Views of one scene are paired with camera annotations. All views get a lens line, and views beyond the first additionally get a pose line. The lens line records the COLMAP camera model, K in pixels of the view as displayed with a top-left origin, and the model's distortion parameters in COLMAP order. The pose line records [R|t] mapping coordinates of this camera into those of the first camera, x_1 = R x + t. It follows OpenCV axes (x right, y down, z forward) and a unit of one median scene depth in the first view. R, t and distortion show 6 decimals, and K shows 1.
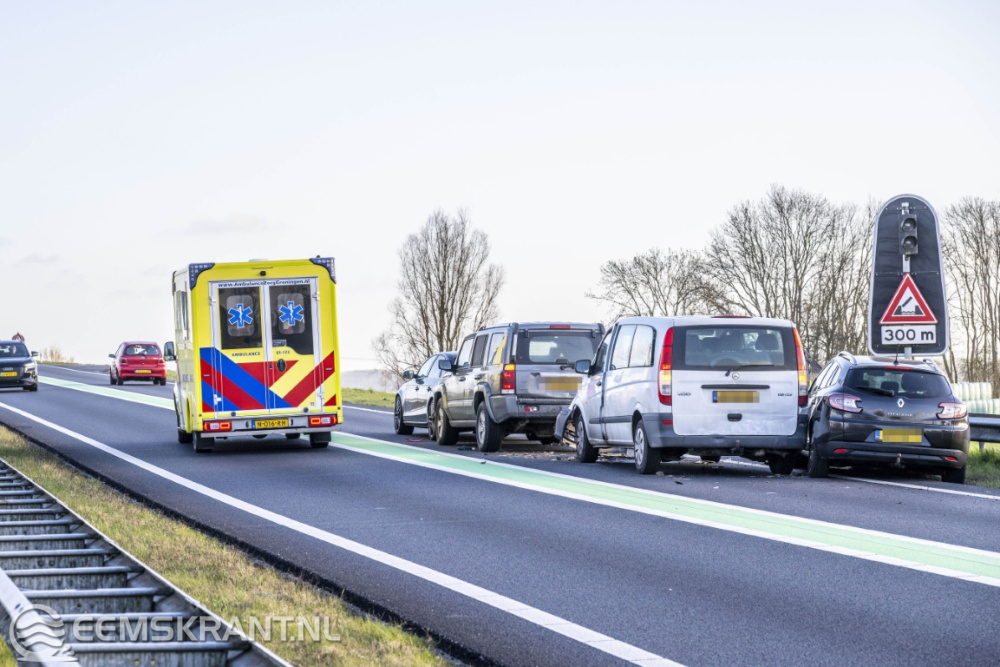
lens RADIAL K [[2903.4, 0, 500.0], [0, 2903.4, 333.5], [0, 0, 1]] dist [-0.451736, -0.169787]
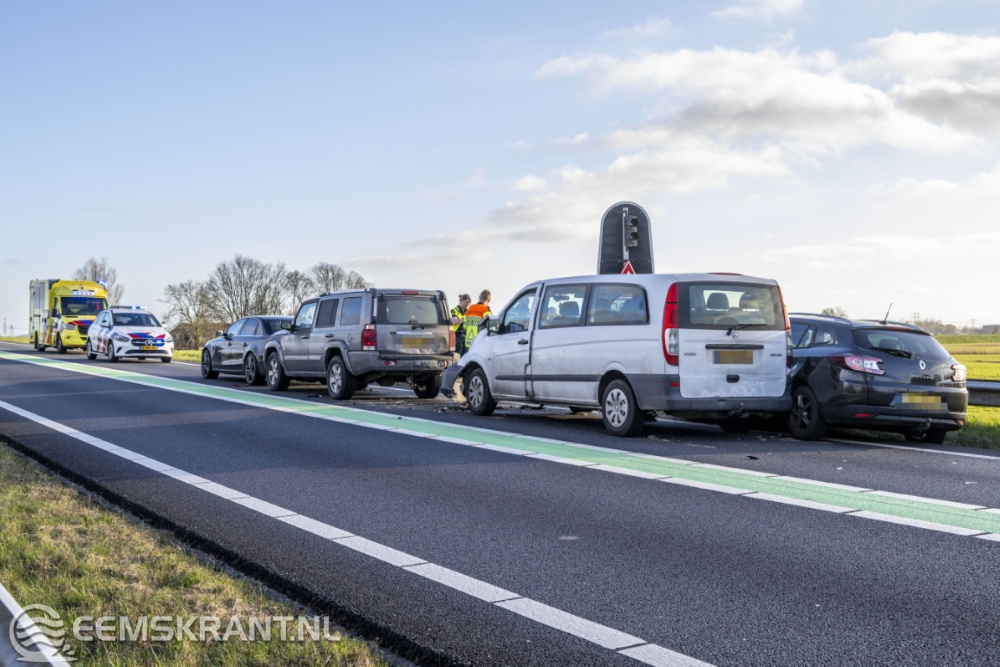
lens RADIAL K [[1170.9, 0, 500.0], [0, 1170.9, 333.5], [0, 0, 1]] dist [-0.007981, -0.010926]
pose [[0.945088, 0.009267, 0.326683, -0.098956], [-0.012633, 0.999887, 0.008183, 0.009865], [-0.326571, -0.011861, 0.945098, 0.548862]]
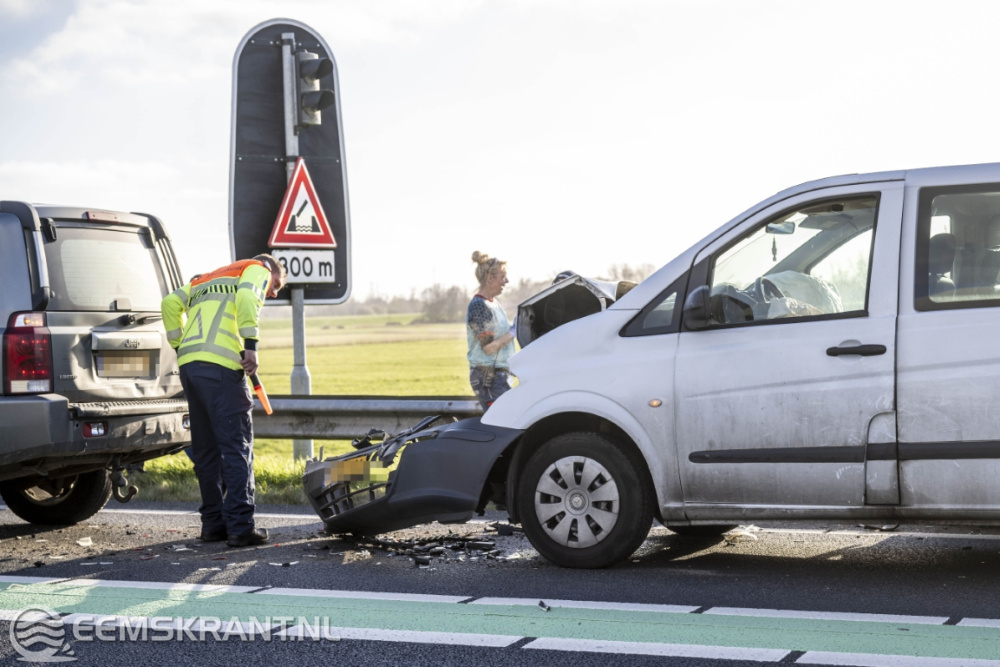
lens RADIAL K [[1945.6, 0, 500.0], [0, 1945.6, 333.5], [0, 0, 1]] dist [0.114562, 0.037399]
pose [[0.541873, -0.009810, 0.840403, -0.172332], [0.007153, 0.999949, 0.007060, 0.012022], [-0.840430, 0.002186, 0.541916, 0.817307]]
